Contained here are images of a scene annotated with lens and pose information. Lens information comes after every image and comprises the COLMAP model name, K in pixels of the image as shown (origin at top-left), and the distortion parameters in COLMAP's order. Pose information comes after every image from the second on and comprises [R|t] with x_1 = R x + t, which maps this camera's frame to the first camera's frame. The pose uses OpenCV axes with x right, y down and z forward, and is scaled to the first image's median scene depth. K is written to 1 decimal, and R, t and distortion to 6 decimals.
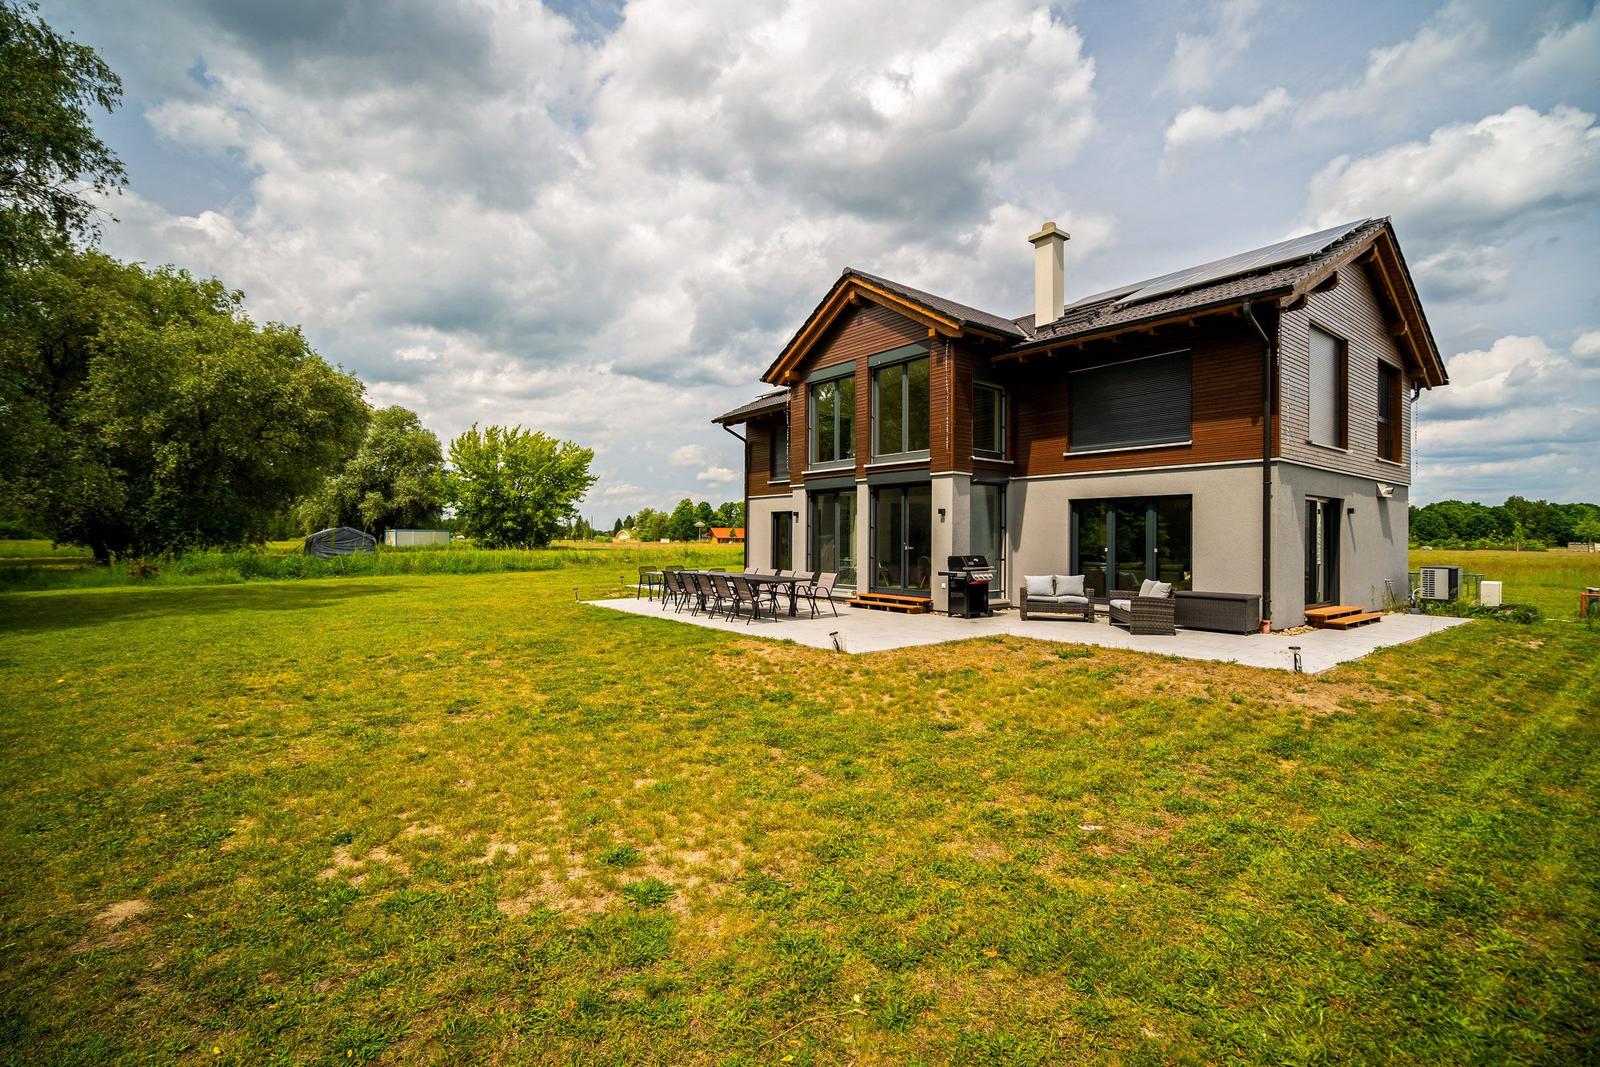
lens RADIAL K [[728.6, 0, 803.6], [0, 728.6, 536.5], [0, 0, 1]] dist [-0.001188, 0.000605]
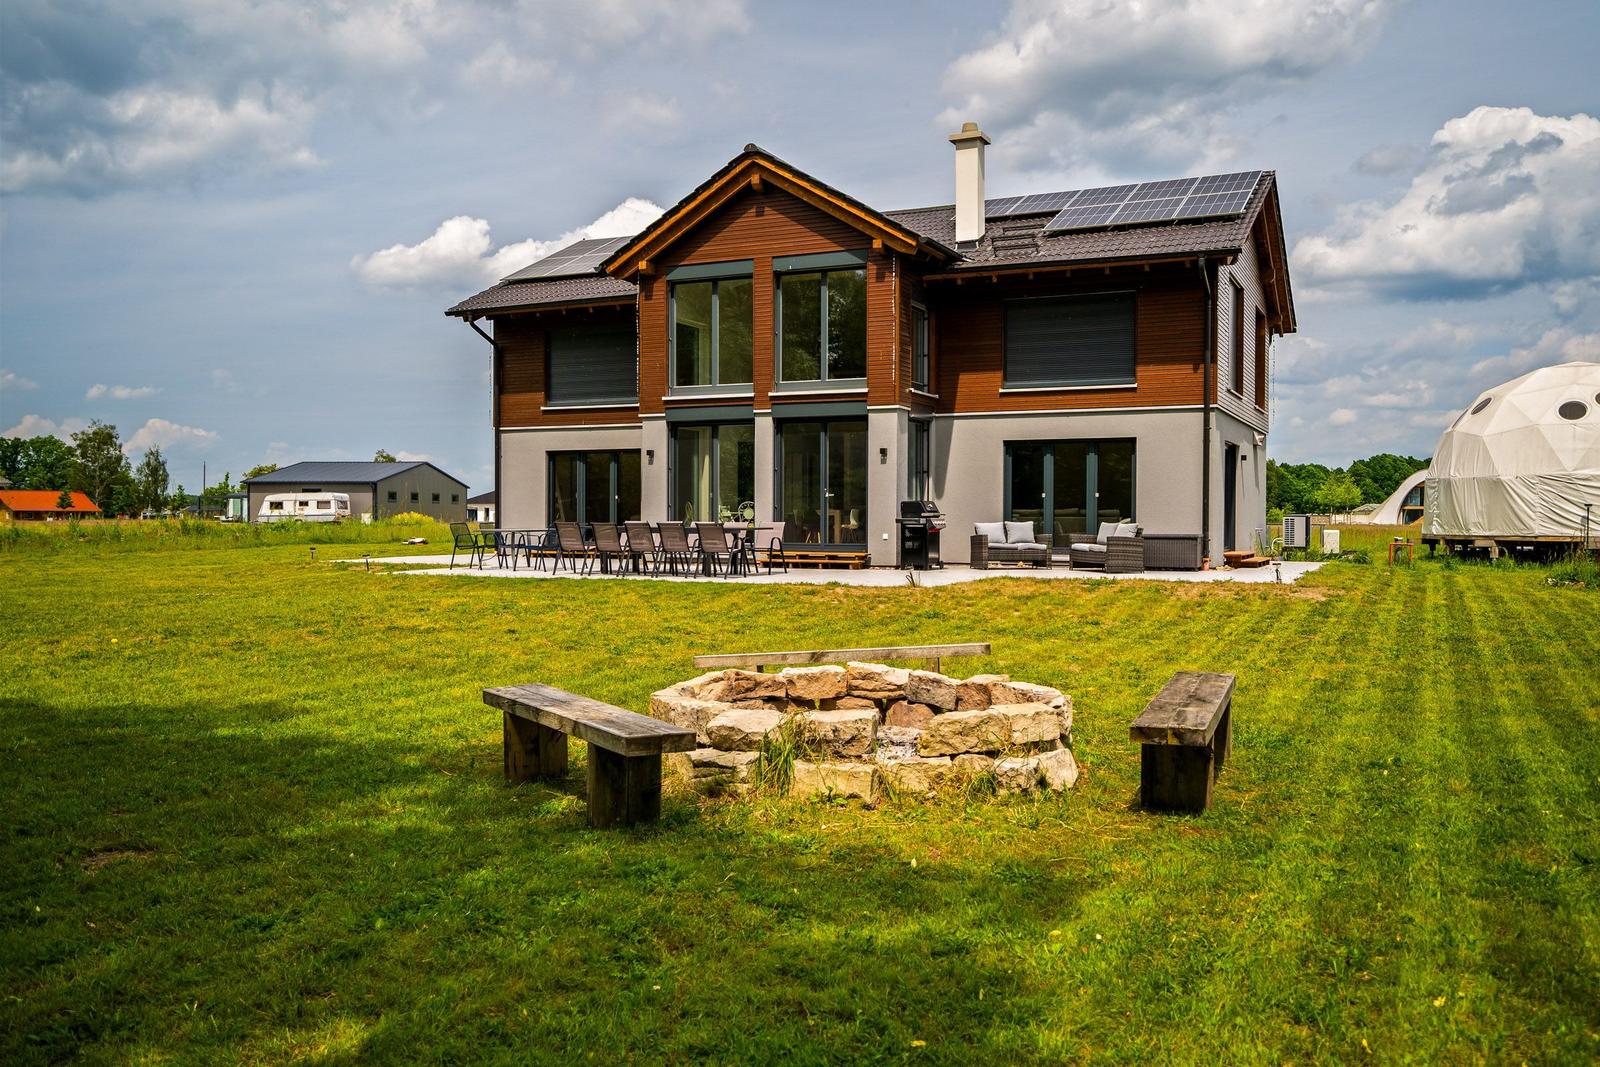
lens RADIAL K [[1331.2, 0, 800.6], [0, 1331.2, 541.6], [0, 0, 1]] dist [0.005706, -0.003815]
pose [[0.897876, -0.011379, 0.440101, -0.546249], [0.000925, 0.999712, 0.023962, 0.032323], [-0.440247, -0.021108, 0.897629, -0.349371]]
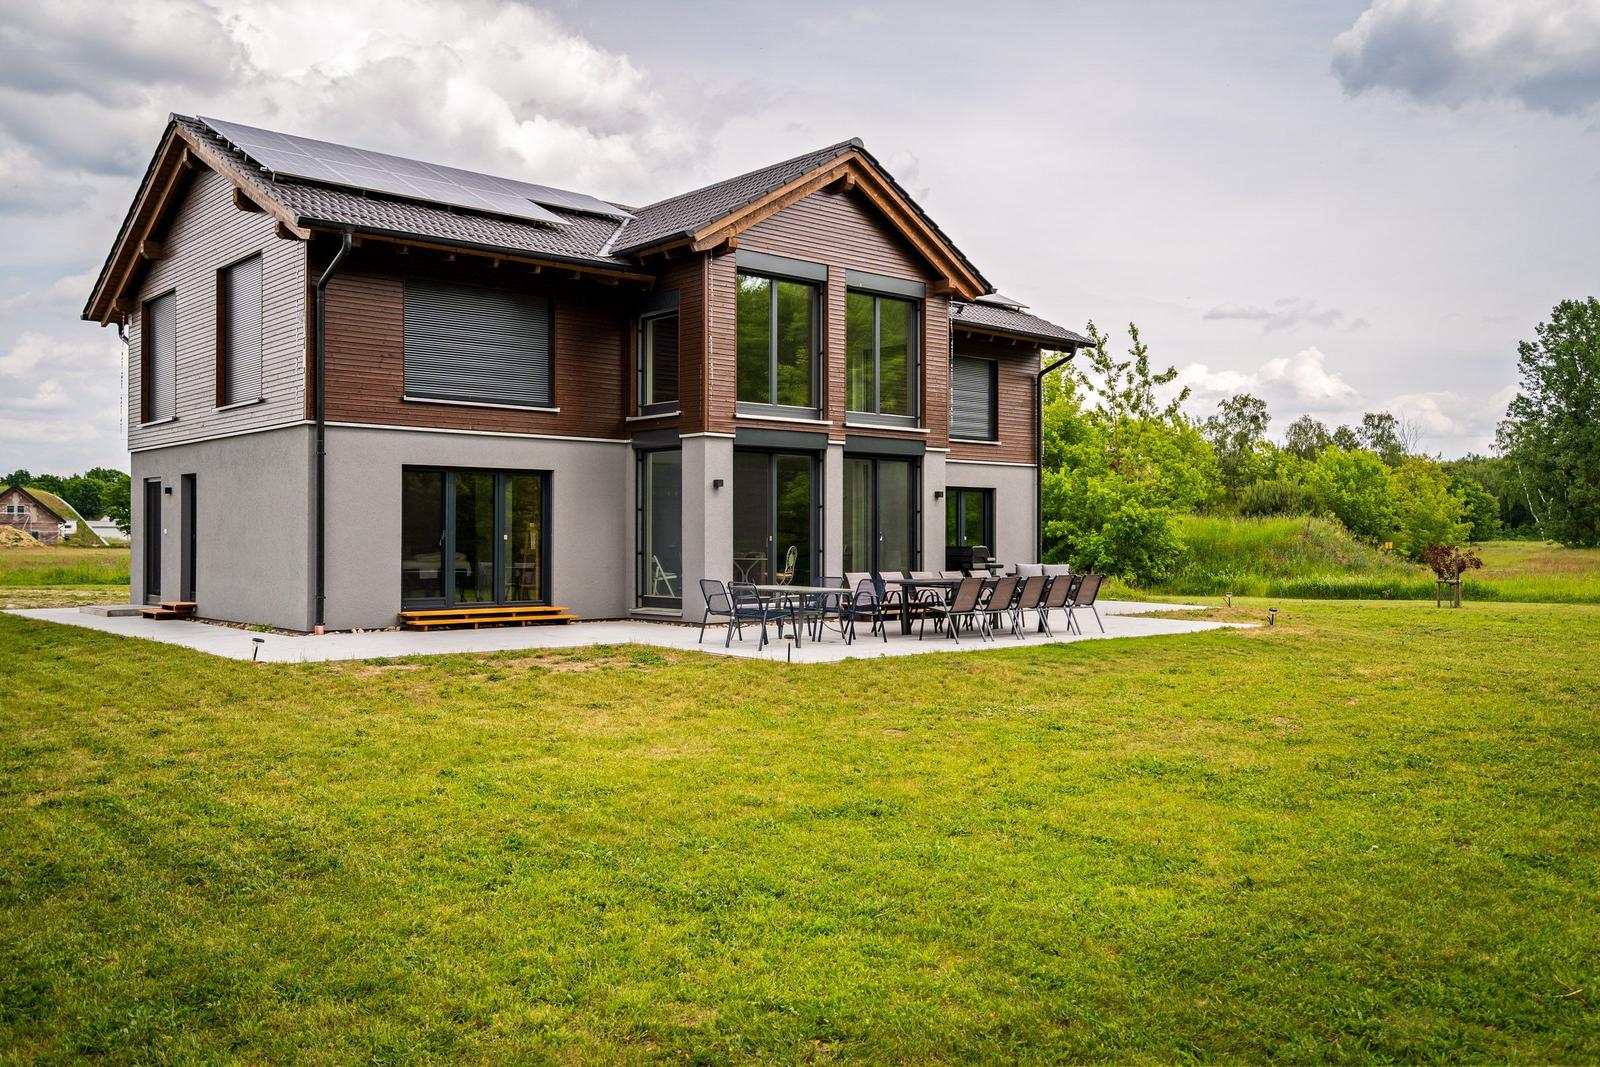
lens RADIAL K [[1345.5, 0, 791.4], [0, 1345.5, 535.9], [0, 0, 1]] dist [0.007087, 0.003488]
pose [[-0.042023, -0.002522, 0.999113, -1.241988], [-0.005183, 0.999984, 0.002306, 0.010364], [-0.999103, -0.005081, -0.042036, 1.125416]]
